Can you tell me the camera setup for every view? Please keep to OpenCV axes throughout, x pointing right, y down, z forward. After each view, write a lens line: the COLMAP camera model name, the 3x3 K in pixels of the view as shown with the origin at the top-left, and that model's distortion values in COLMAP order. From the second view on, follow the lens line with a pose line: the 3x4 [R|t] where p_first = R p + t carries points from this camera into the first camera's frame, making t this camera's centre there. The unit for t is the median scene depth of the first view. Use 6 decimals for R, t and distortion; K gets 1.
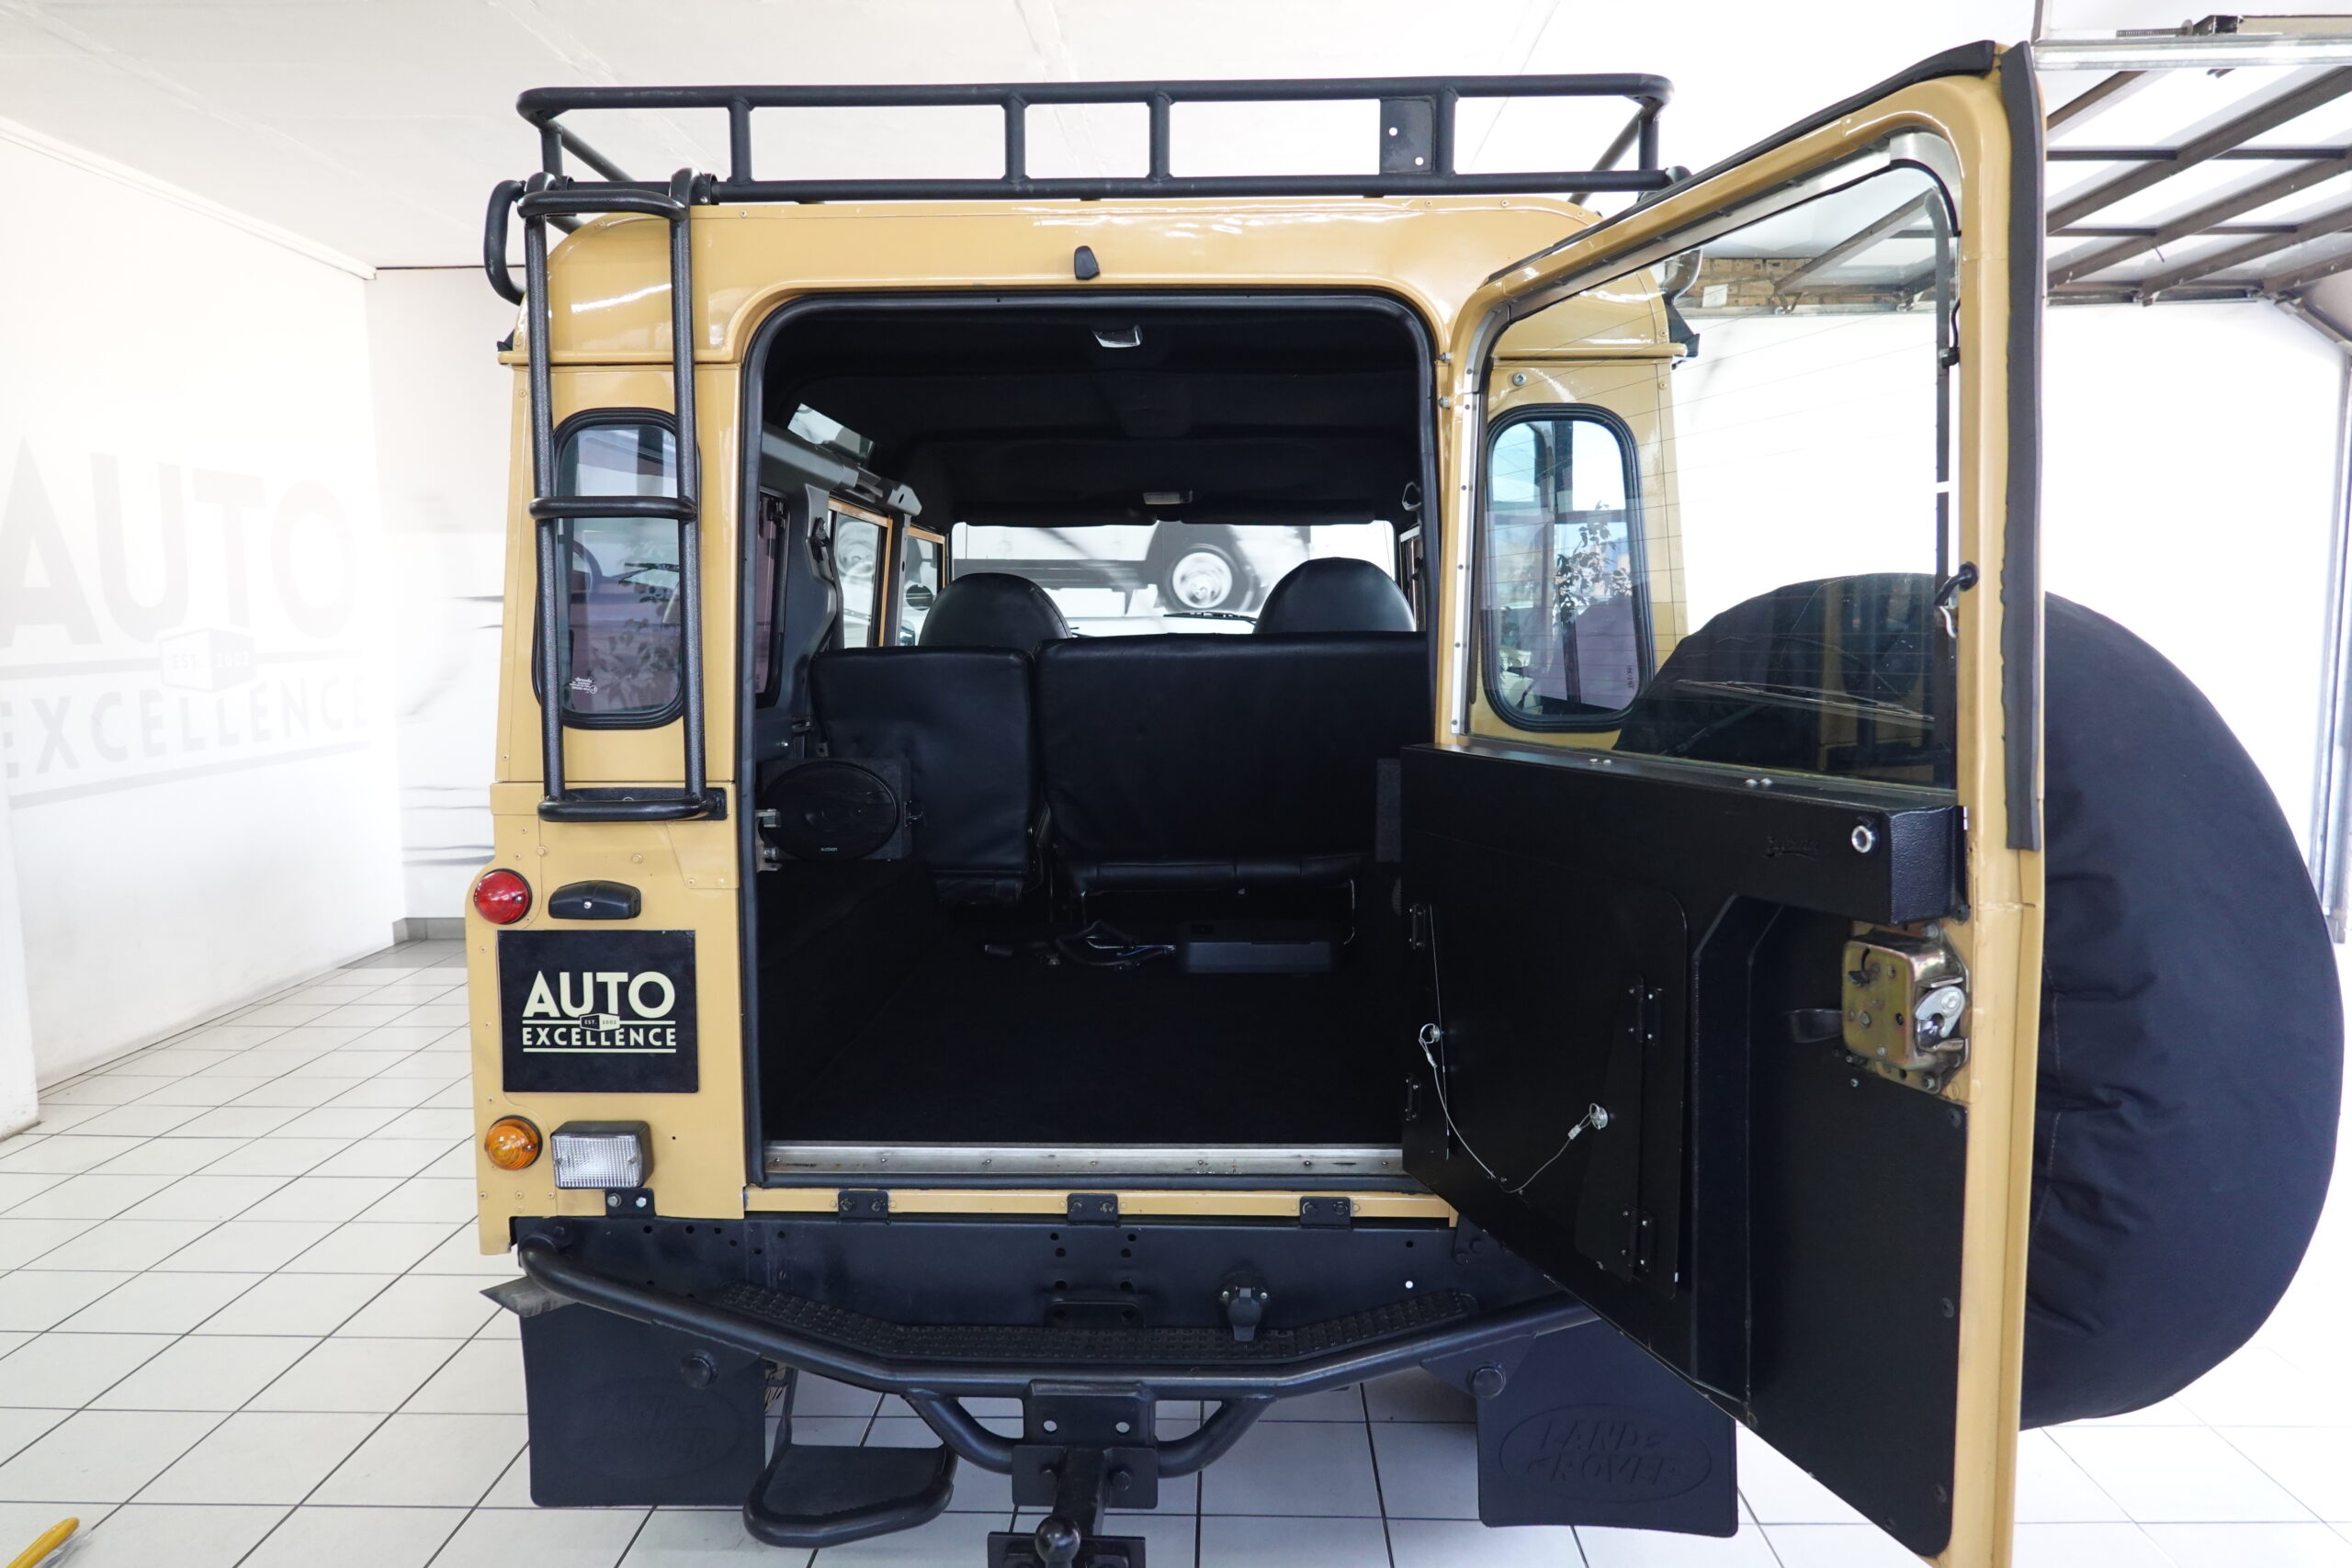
lens RADIAL K [[1600.8, 0, 1174.3], [0, 1600.8, 790.6], [0, 0, 1]] dist [0.010690, 0.000159]
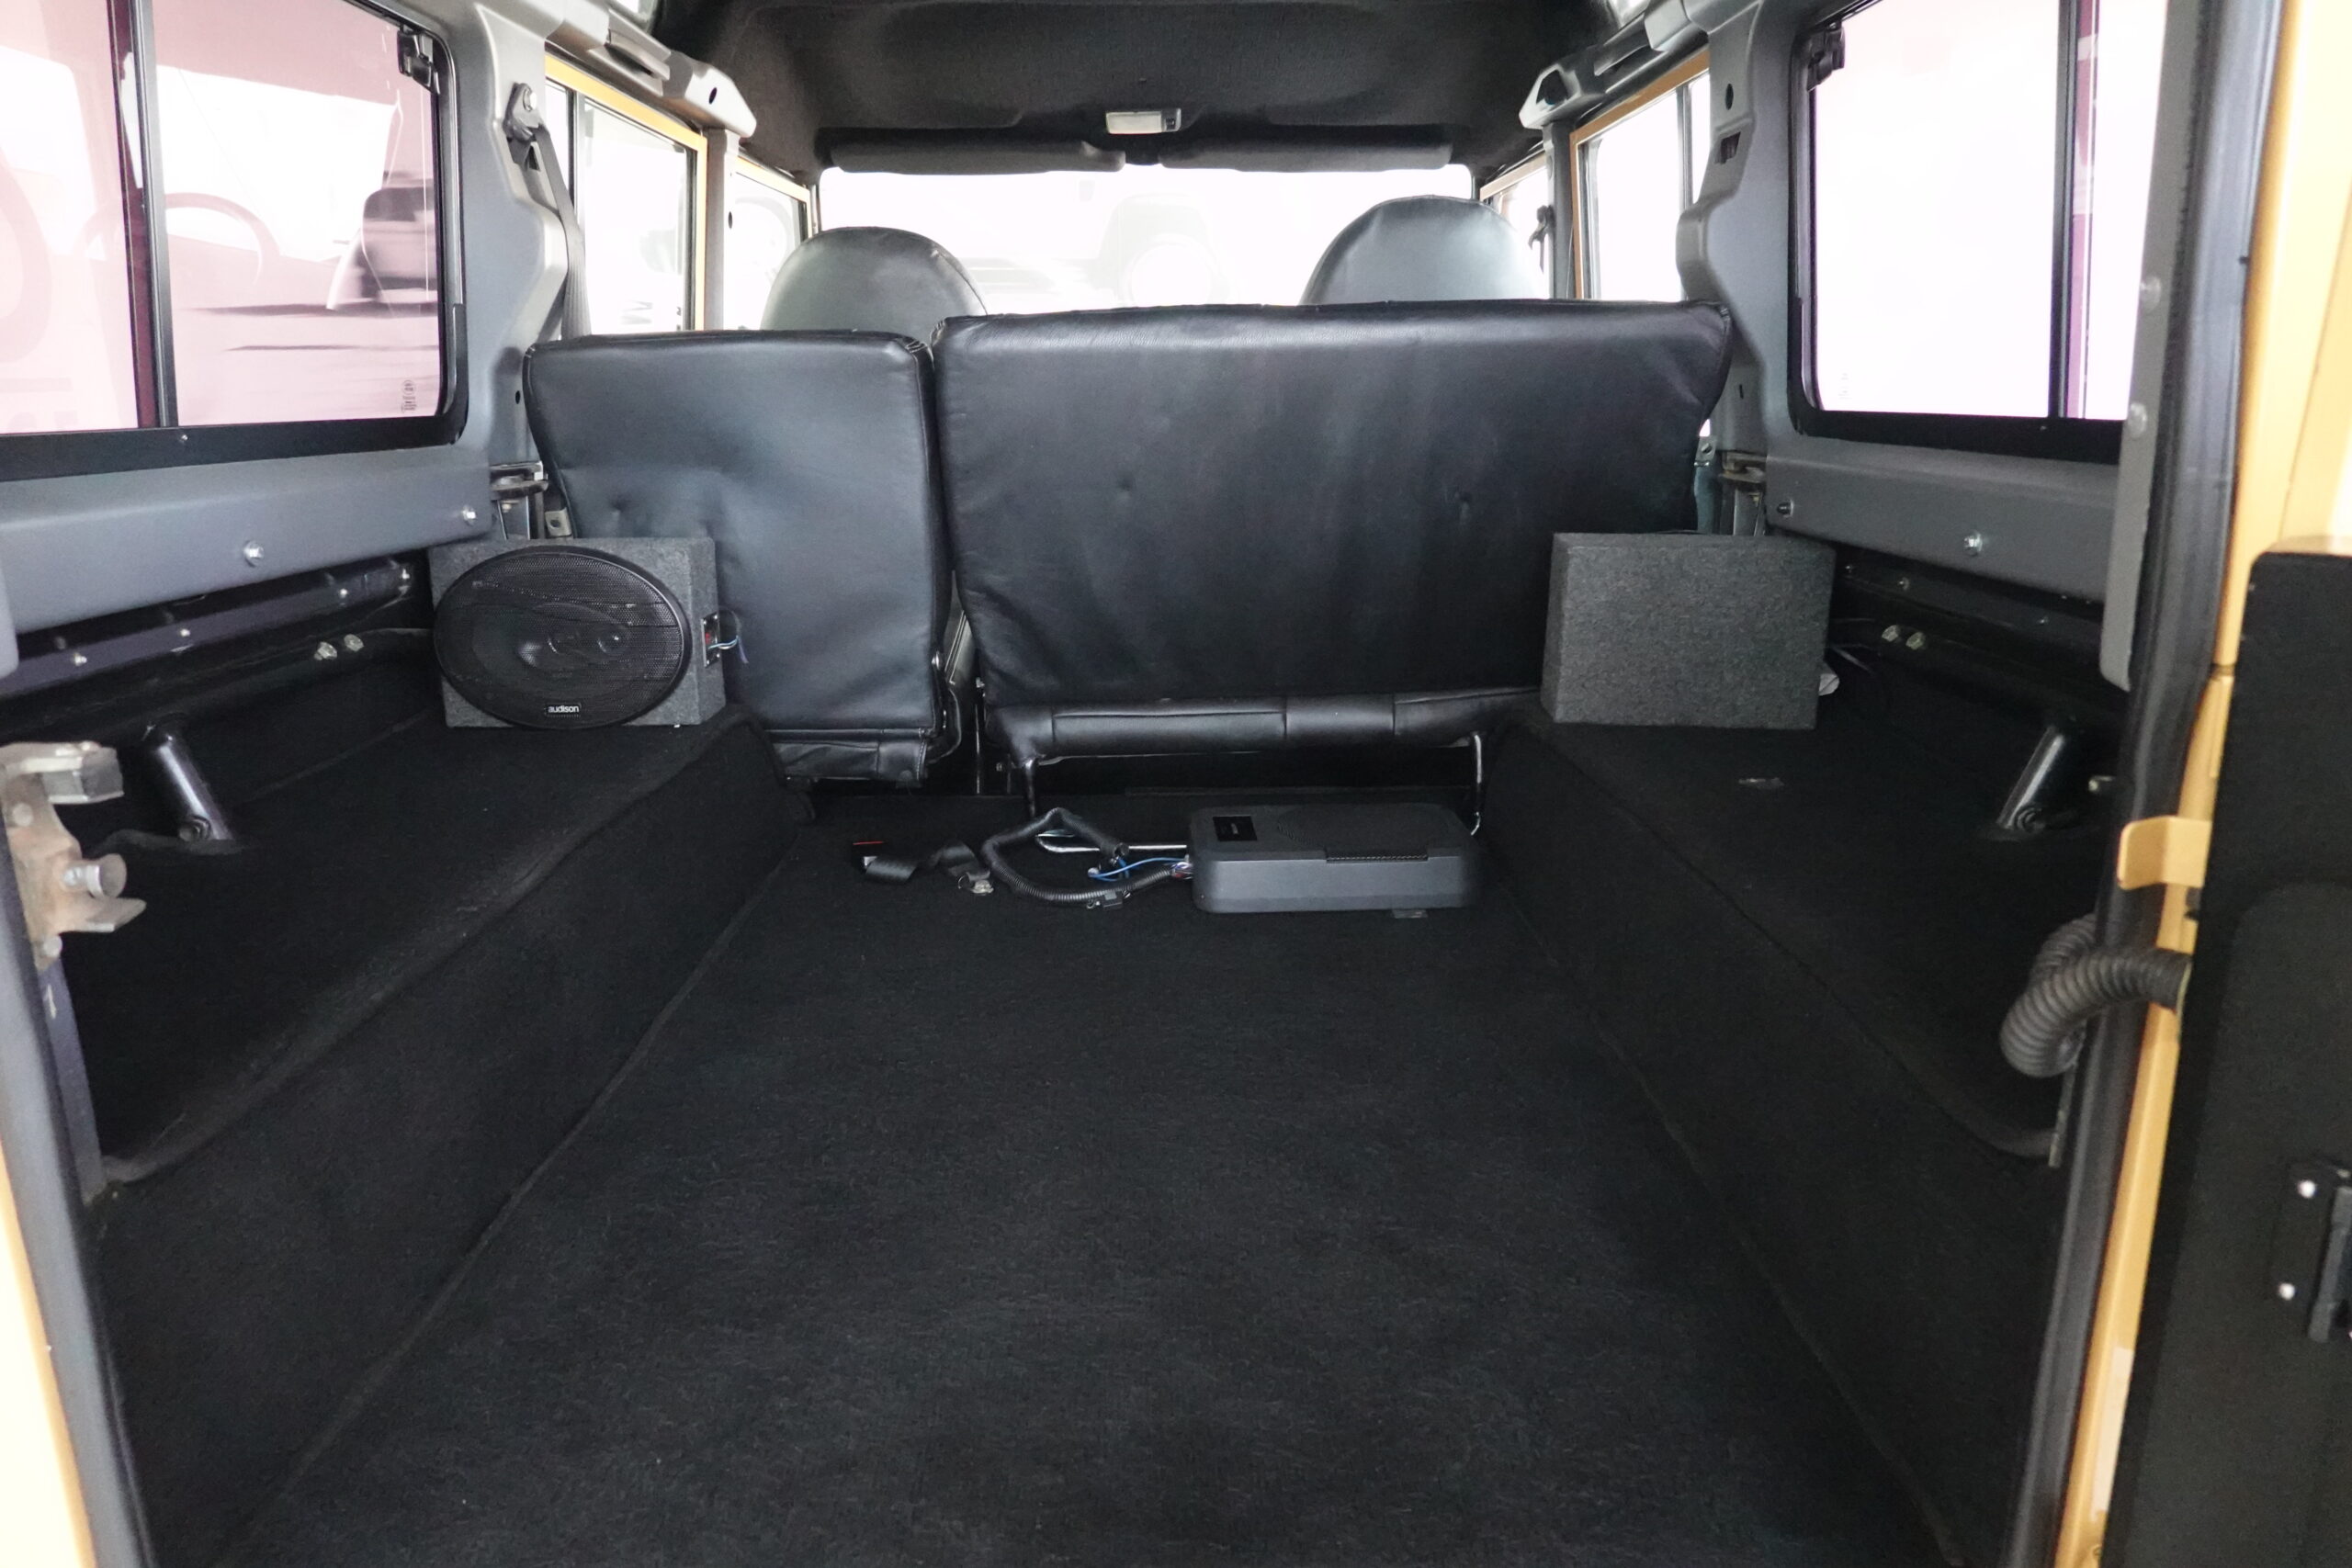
lens RADIAL K [[1607.9, 0, 1177.6], [0, 1607.9, 786.1], [0, 0, 1]] dist [0.011453, 0.003090]
pose [[0.999195, -0.012898, 0.037994, -0.026462], [0.007018, 0.988507, 0.151010, -0.018641], [-0.039505, -0.150622, 0.987802, 0.436859]]
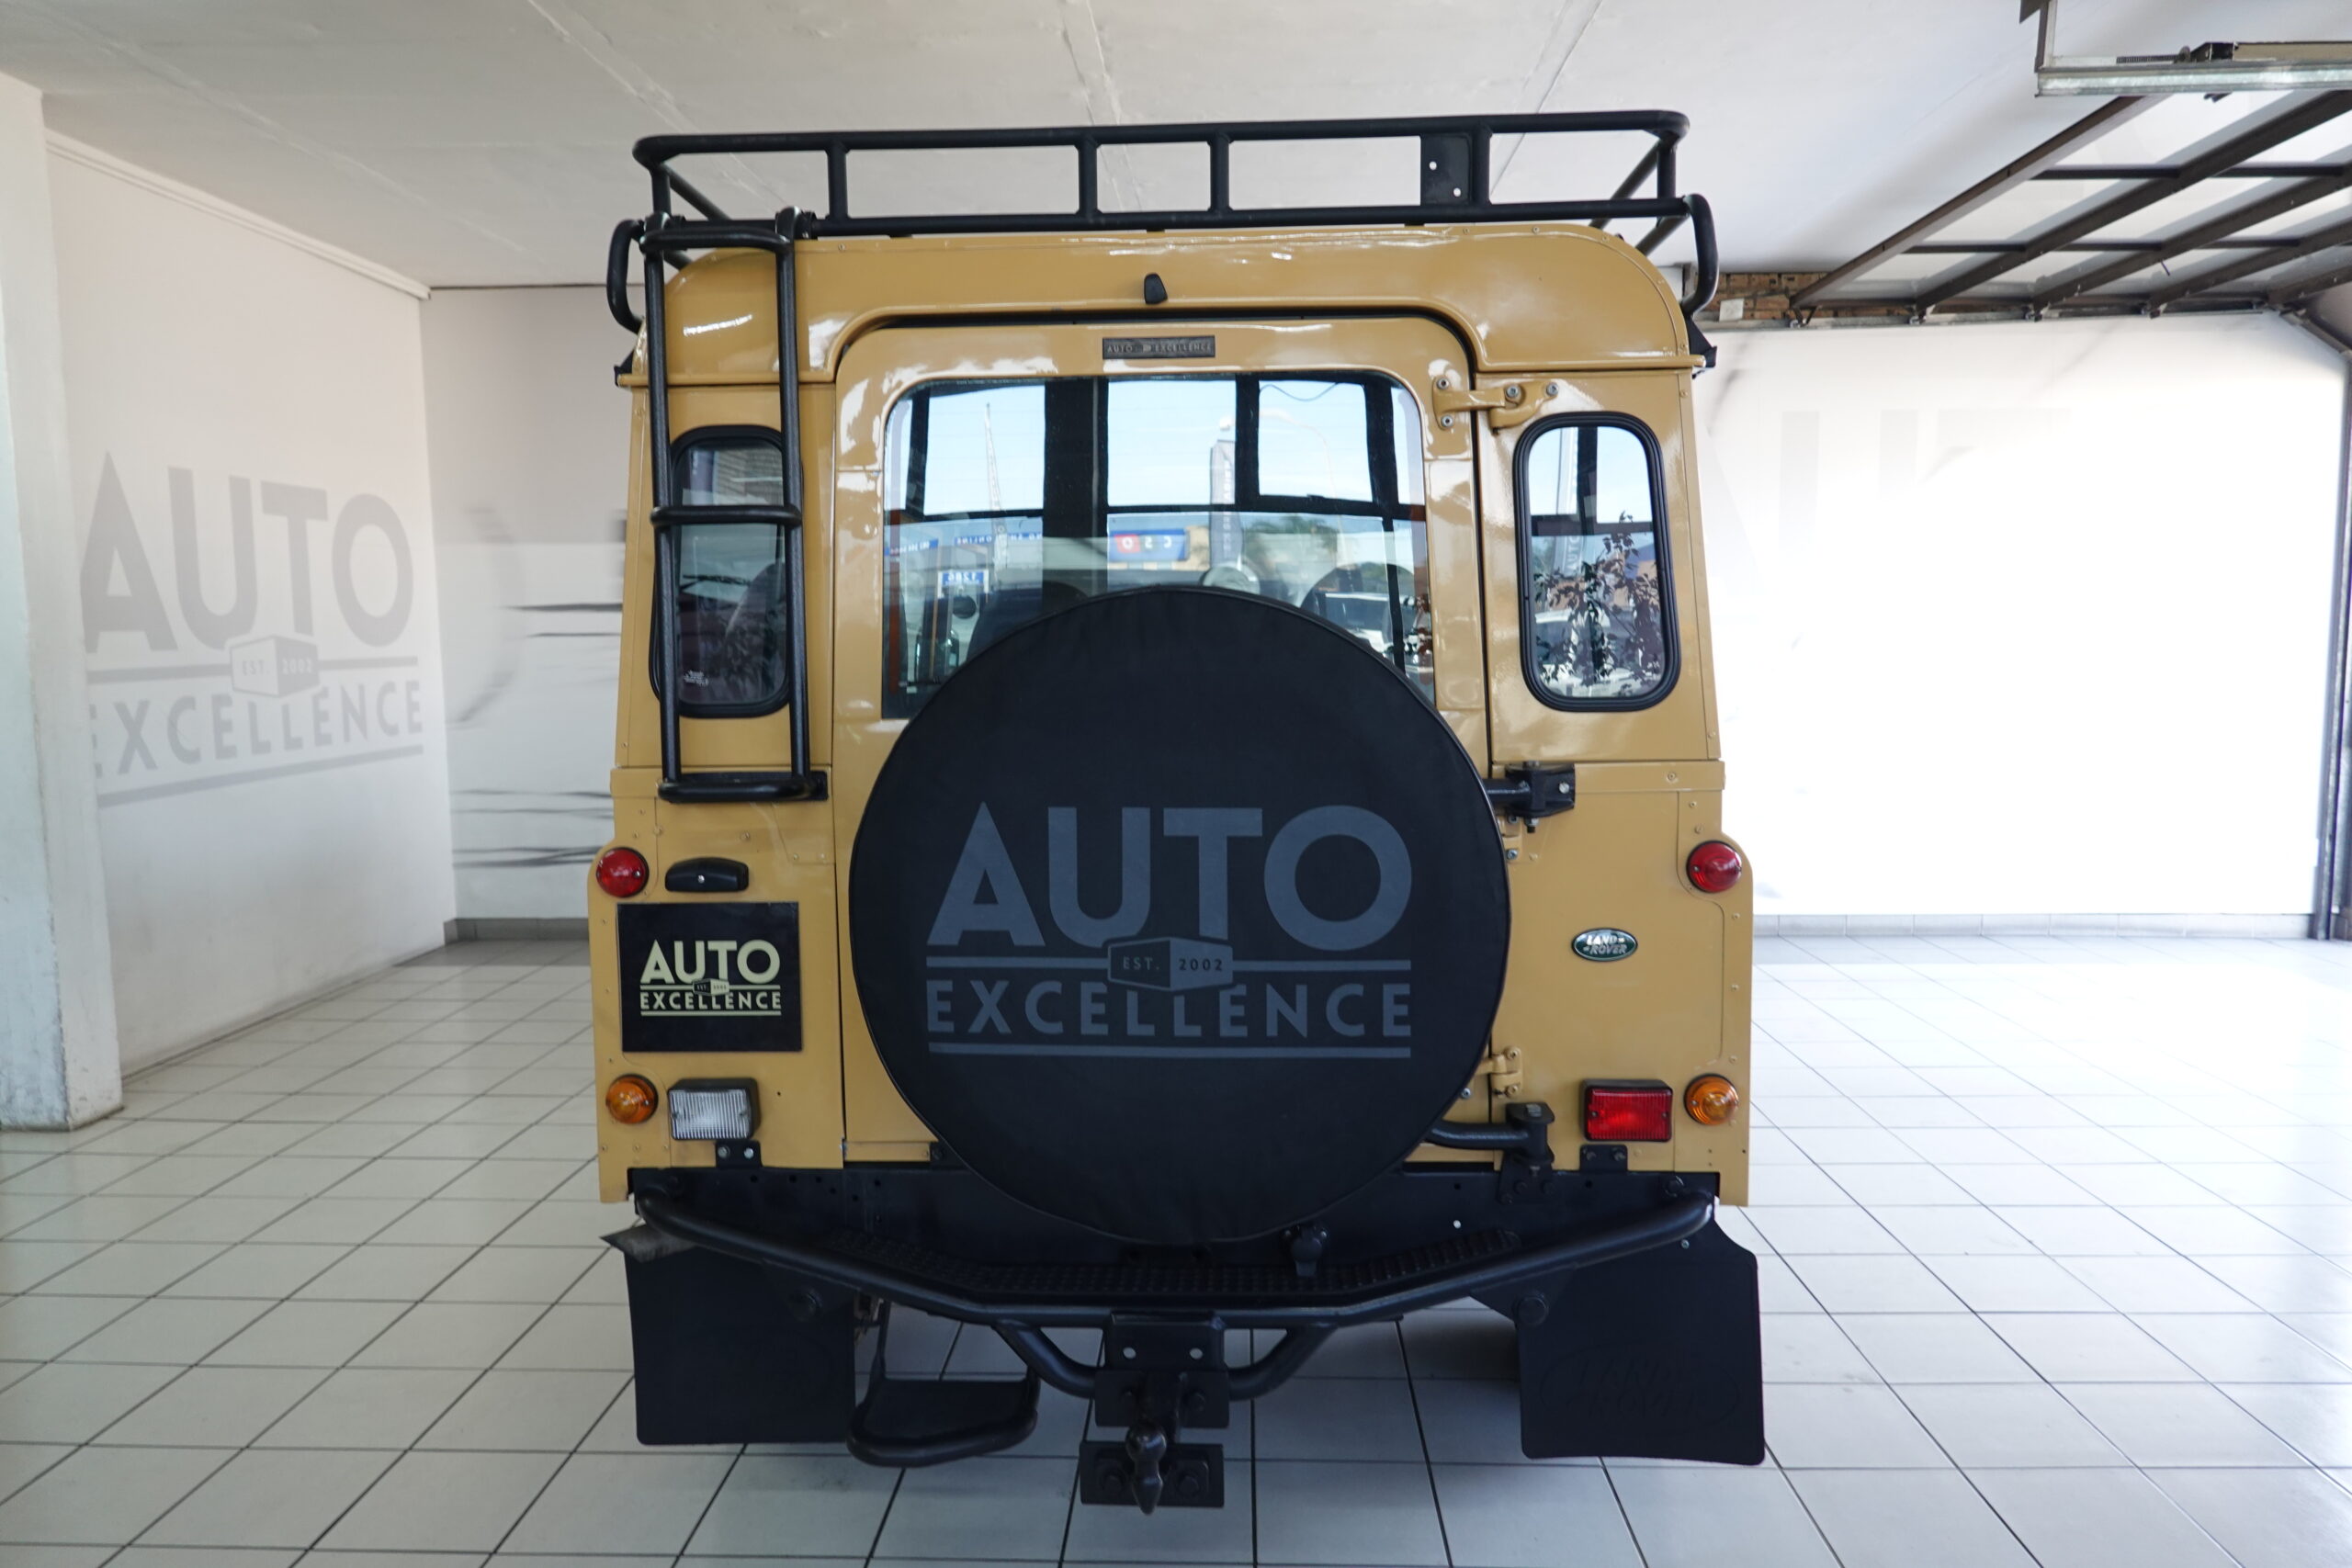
lens RADIAL K [[1607.9, 0, 1177.6], [0, 1607.9, 786.1], [0, 0, 1]] dist [0.011453, 0.003090]
pose [[0.999976, -0.001671, -0.006781, -0.017754], [0.001605, 0.999951, -0.009805, 0.009988], [0.006797, 0.009794, 0.999929, -0.049552]]
